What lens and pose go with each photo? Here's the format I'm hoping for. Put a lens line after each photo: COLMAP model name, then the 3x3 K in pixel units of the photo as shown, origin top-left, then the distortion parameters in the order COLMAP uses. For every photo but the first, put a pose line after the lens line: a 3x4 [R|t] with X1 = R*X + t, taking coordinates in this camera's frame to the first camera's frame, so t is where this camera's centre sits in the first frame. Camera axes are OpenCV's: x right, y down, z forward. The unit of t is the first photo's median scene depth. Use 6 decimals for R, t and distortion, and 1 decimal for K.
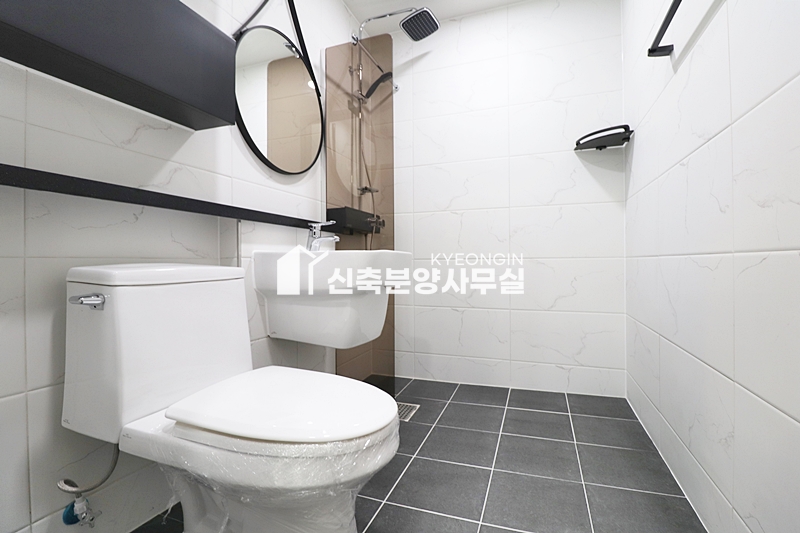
lens RADIAL K [[373.7, 0, 396.3], [0, 373.7, 267.0], [0, 0, 1]] dist [0.003197, -0.003298]
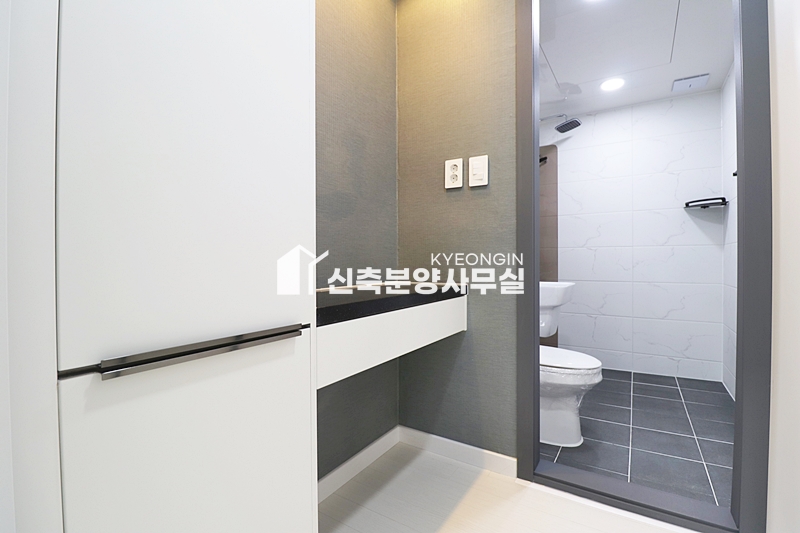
lens RADIAL K [[373.7, 0, 399.8], [0, 373.7, 264.2], [0, 0, 1]] dist [0.003197, -0.003298]
pose [[0.980672, 0.007778, -0.195506, -0.310929], [-0.007310, 0.999968, 0.003114, -0.093665], [0.195524, -0.001625, 0.980697, -0.621611]]
